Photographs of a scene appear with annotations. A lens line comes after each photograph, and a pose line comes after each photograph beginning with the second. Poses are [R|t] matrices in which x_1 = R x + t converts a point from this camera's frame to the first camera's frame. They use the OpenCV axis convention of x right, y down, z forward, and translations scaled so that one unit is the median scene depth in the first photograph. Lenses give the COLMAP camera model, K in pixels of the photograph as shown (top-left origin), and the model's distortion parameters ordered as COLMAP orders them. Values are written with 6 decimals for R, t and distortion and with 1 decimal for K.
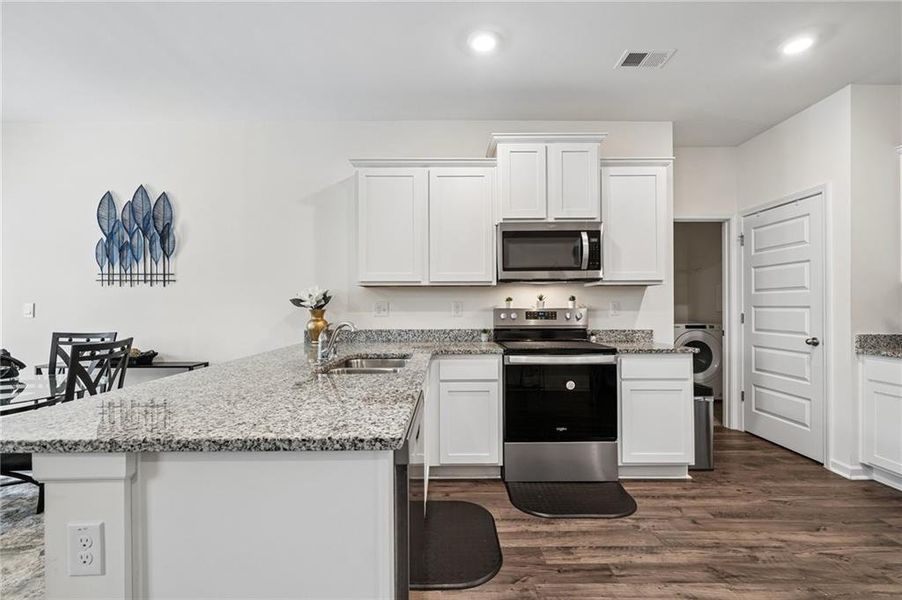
lens RADIAL K [[400.5, 0, 450.8], [0, 400.5, 304.8], [0, 0, 1]] dist [-0.000428, 0.000086]
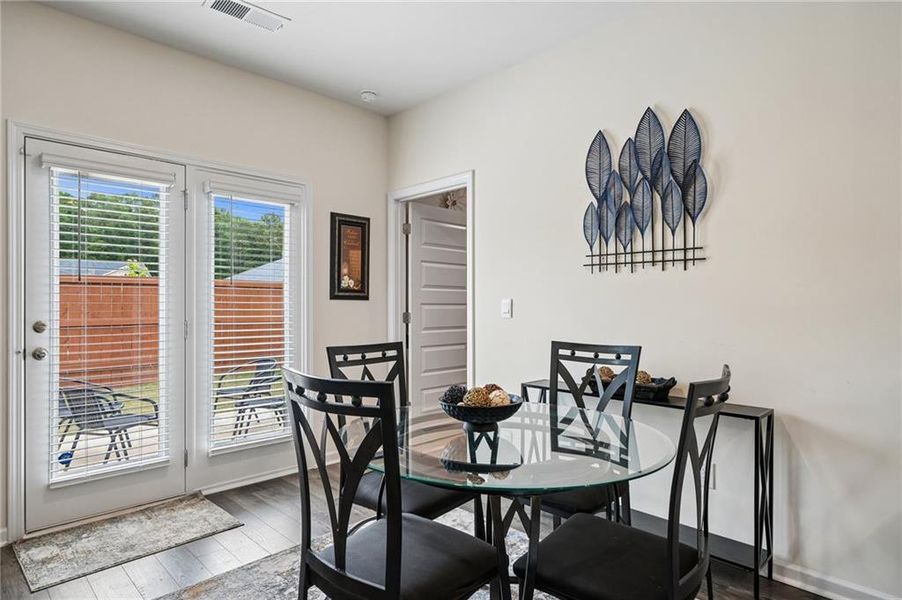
lens RADIAL K [[506.8, 0, 449.5], [0, 506.8, 305.9], [0, 0, 1]] dist [-0.005946, 0.002523]
pose [[0.704116, 0.003213, -0.710078, -0.435035], [0.000836, 0.999985, 0.005353, 0.003619], [0.710085, -0.004363, 0.704103, 0.227397]]
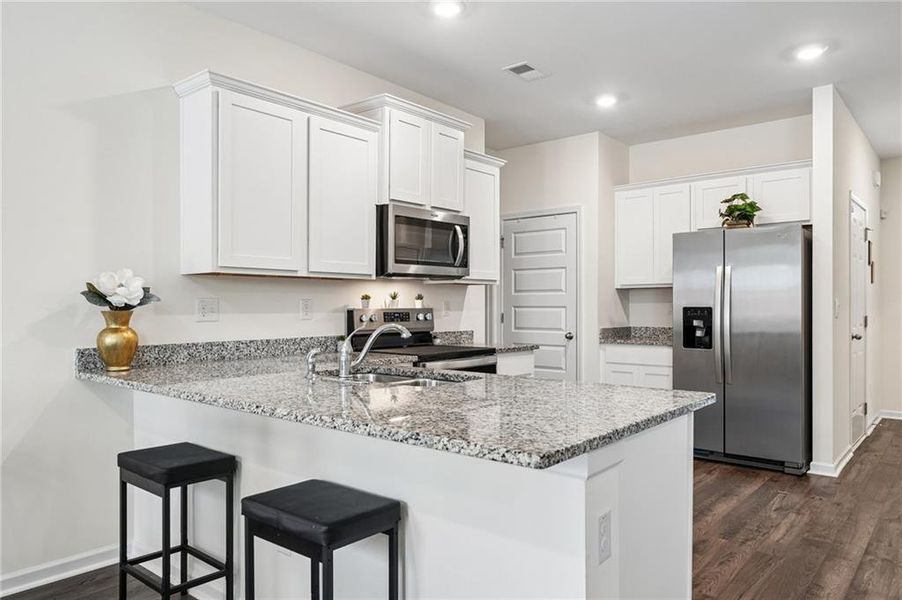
lens RADIAL K [[622.9, 0, 455.4], [0, 622.9, 305.8], [0, 0, 1]] dist [0.001393, 0.000113]
pose [[0.638757, 0.002059, 0.769405, -0.689178], [-0.003844, 0.999992, 0.000515, 0.002164], [-0.769399, -0.003287, 0.638760, 0.071588]]
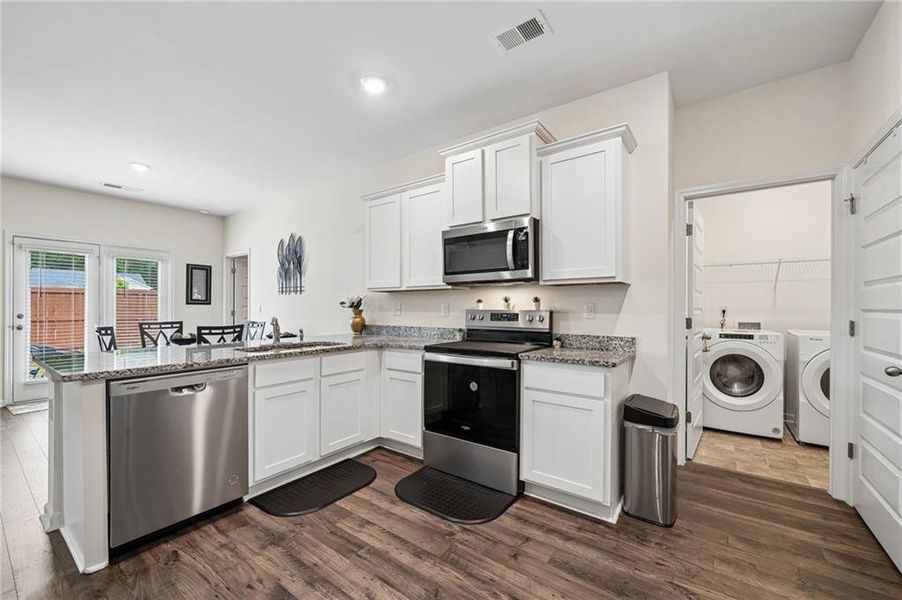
lens RADIAL K [[361.3, 0, 454.2], [0, 361.3, 307.2], [0, 0, 1]] dist [0.000853, -0.000485]
pose [[0.807964, 0.003619, -0.589221, 0.647292], [-0.001820, 0.999992, 0.003646, -0.000876], [0.589229, -0.001874, 0.807964, 0.193247]]
